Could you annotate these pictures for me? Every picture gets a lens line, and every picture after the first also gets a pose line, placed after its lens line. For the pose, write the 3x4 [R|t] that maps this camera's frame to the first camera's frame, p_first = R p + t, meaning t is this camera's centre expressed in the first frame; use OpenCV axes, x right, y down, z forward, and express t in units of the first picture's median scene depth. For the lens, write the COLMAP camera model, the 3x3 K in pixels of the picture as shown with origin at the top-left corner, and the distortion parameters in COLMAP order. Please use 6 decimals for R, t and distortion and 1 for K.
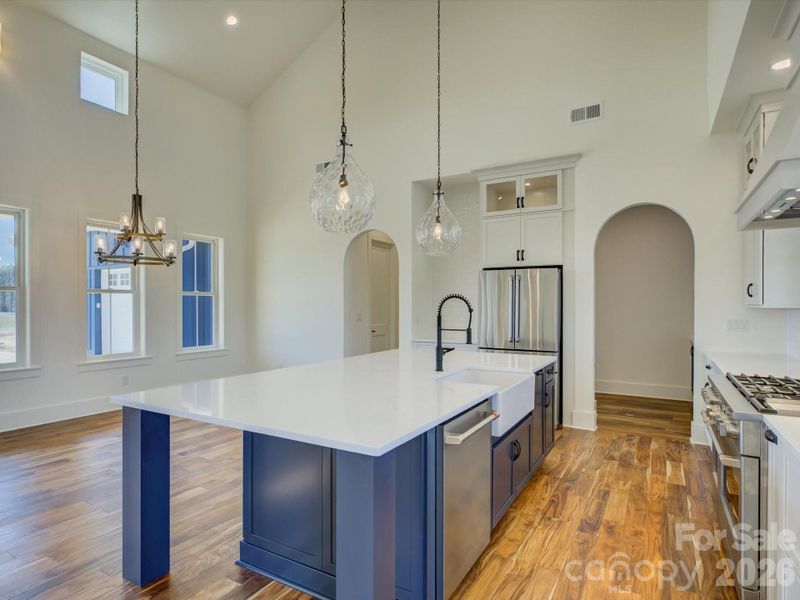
lens RADIAL K [[451.1, 0, 396.0], [0, 451.1, 311.6], [0, 0, 1]] dist [-0.006444, 0.003094]
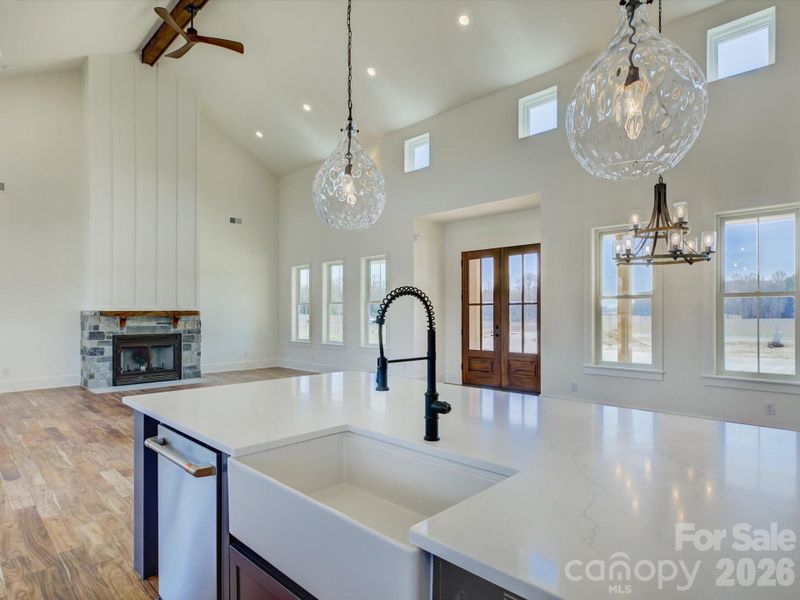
lens RADIAL K [[451.1, 0, 392.4], [0, 451.1, 313.0], [0, 0, 1]] dist [-0.006444, 0.003094]
pose [[-0.283340, -0.001014, -0.959019, 0.426260], [-0.010962, 0.999938, 0.002181, -0.008433], [0.958957, 0.011131, -0.283333, 0.801764]]
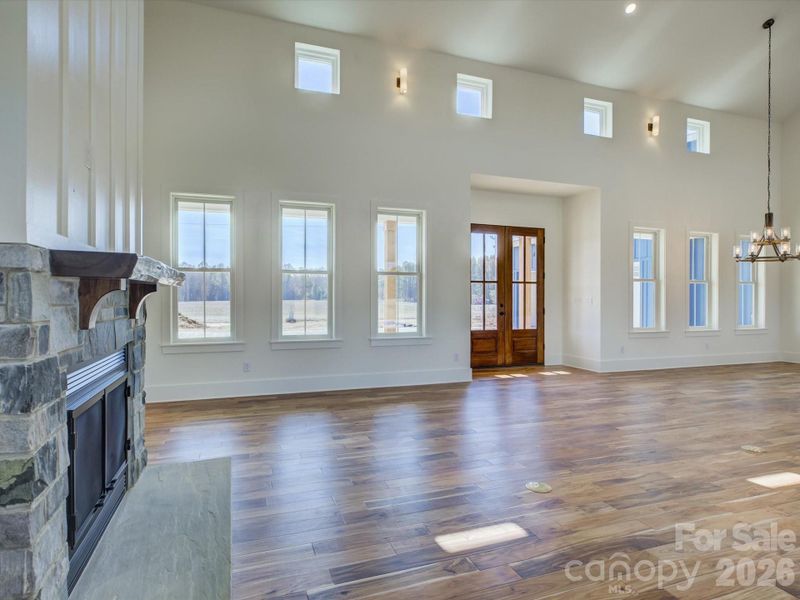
lens RADIAL K [[451.1, 0, 396.1], [0, 451.1, 301.1], [0, 0, 1]] dist [-0.006444, 0.003094]
pose [[0.758152, 0.005067, -0.652058, -0.577659], [-0.005530, 0.999984, 0.001341, 0.030327], [0.652054, 0.002590, 0.758168, -0.949503]]
